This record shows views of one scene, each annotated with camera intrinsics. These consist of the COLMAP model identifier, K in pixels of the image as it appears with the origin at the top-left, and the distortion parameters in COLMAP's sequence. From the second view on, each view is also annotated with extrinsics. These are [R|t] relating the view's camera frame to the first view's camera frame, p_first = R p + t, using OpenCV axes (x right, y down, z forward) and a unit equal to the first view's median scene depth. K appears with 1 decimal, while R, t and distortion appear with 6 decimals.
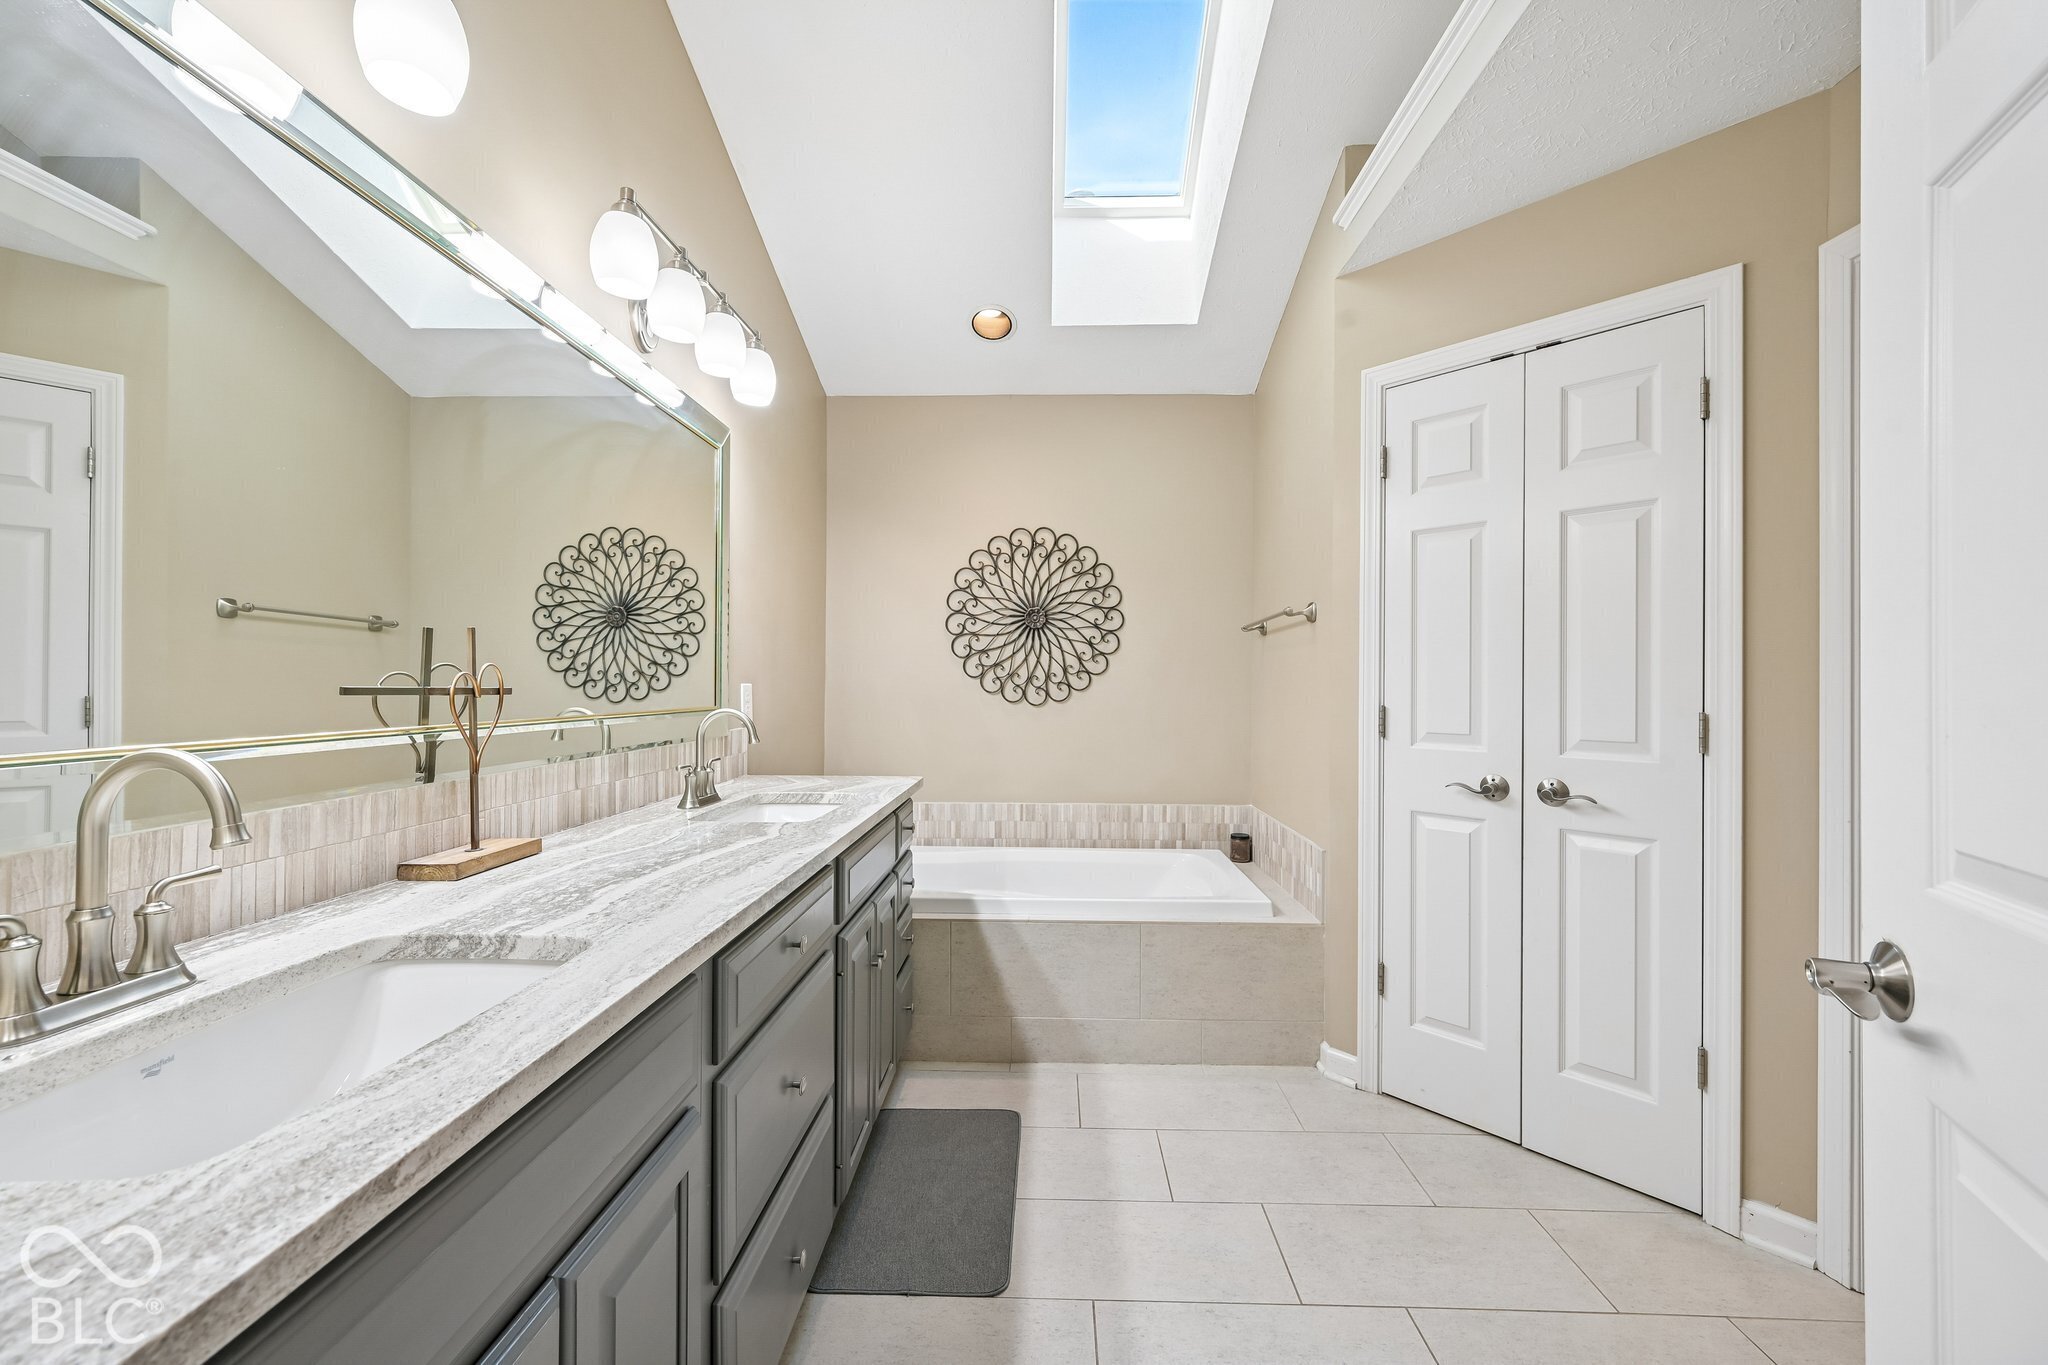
lens RADIAL K [[805.7, 0, 1024.8], [0, 805.7, 681.6], [0, 0, 1]] dist [0.000090, 0.000271]
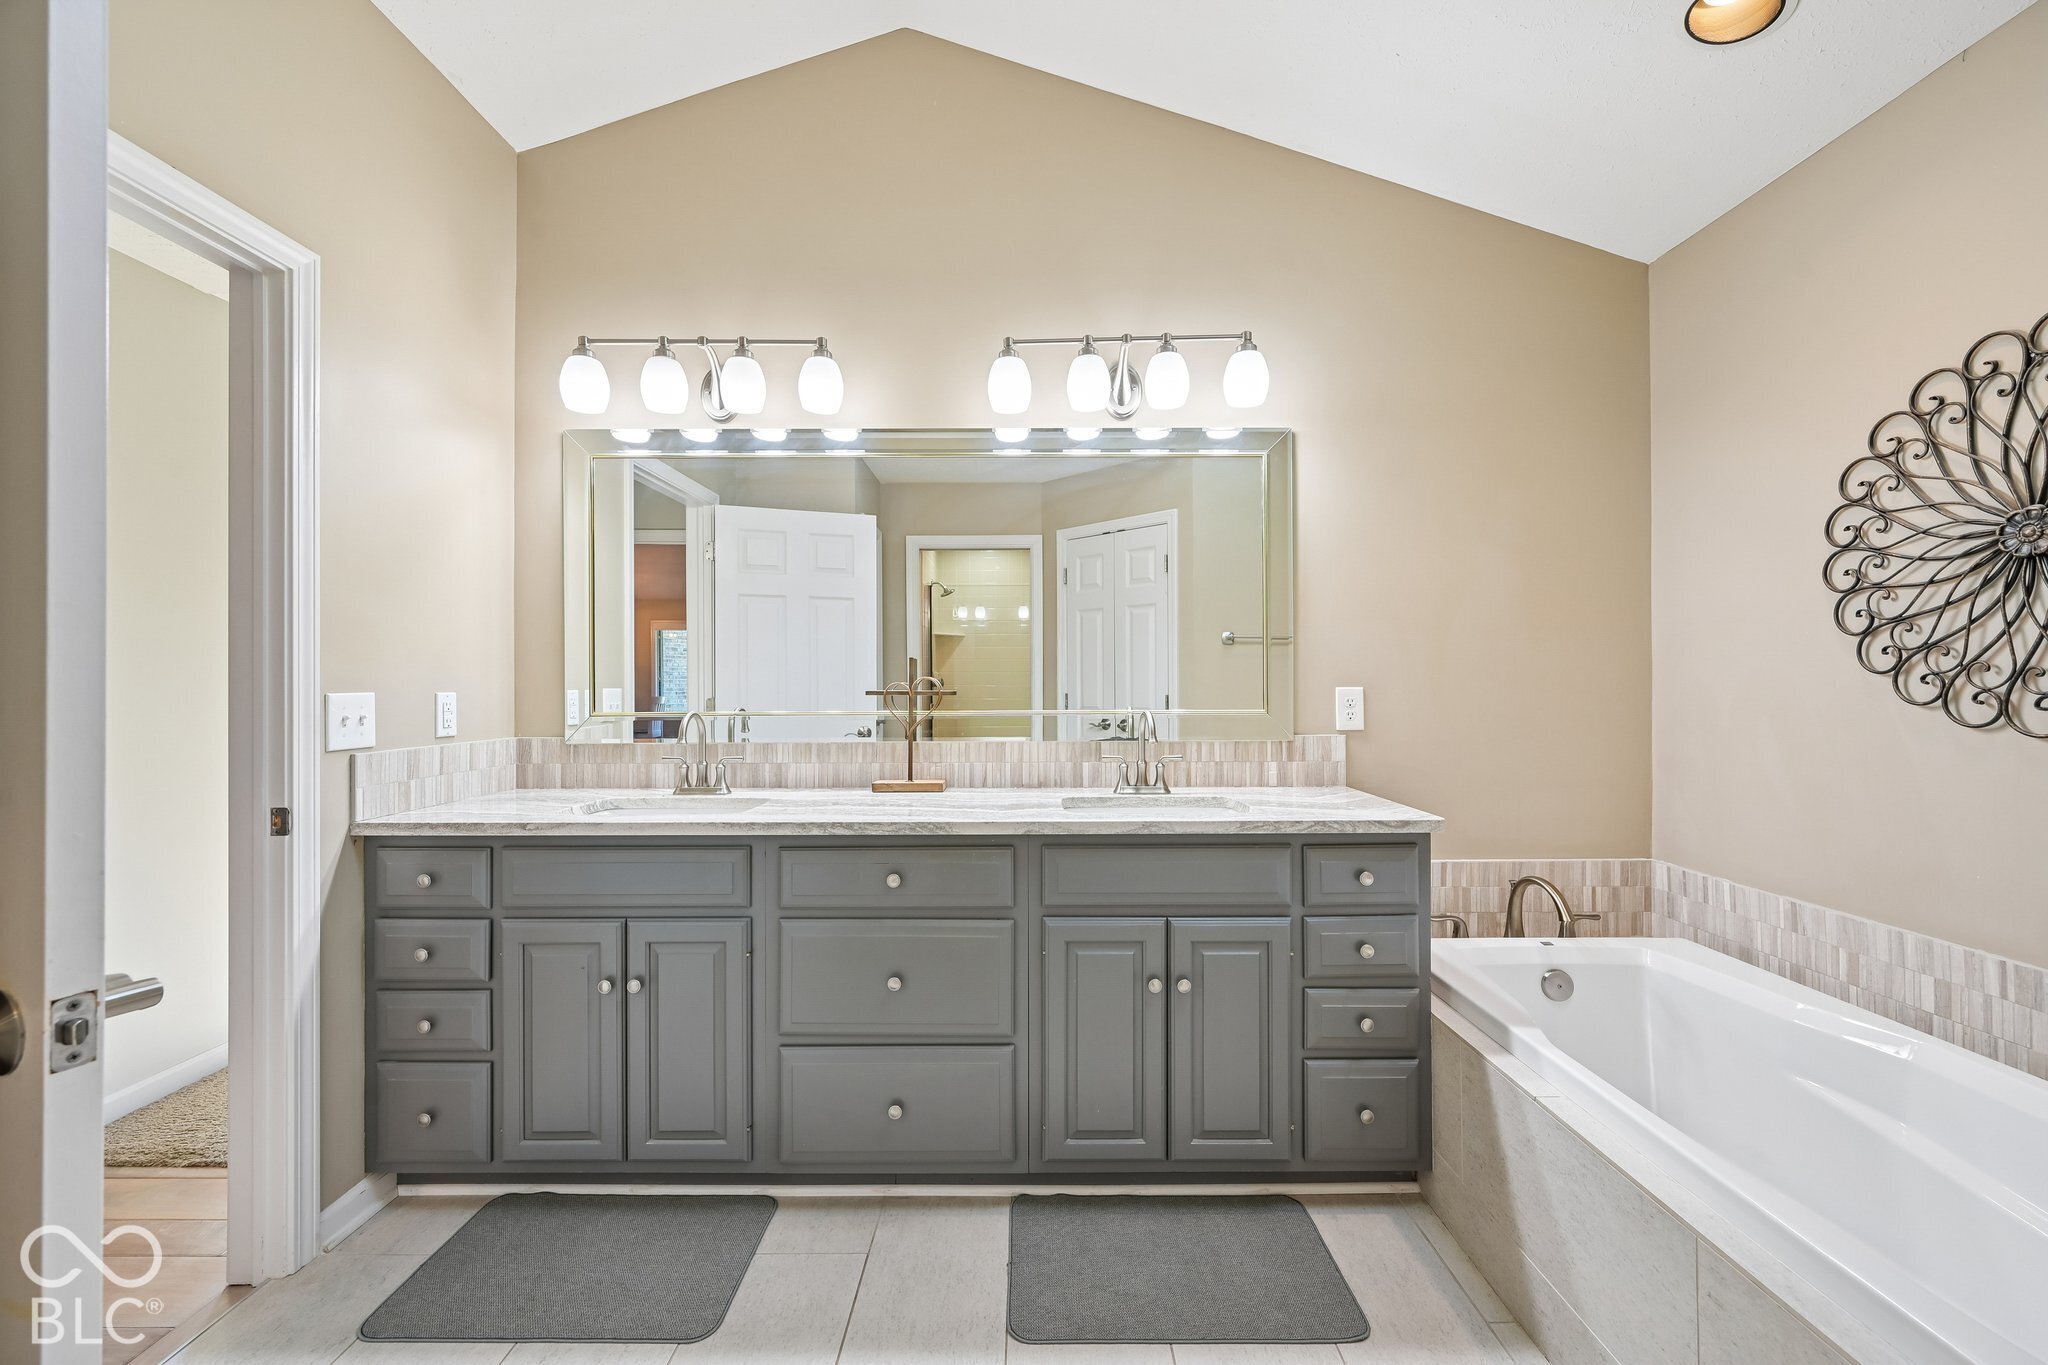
lens RADIAL K [[802.6, 0, 1027.6], [0, 802.6, 679.8], [0, 0, 1]] dist [-0.000926, 0.000357]
pose [[0.025132, -0.008385, -0.999649, 0.420171], [0.006861, 0.999943, -0.008215, -0.000786], [0.999661, -0.006652, 0.025188, 0.459092]]
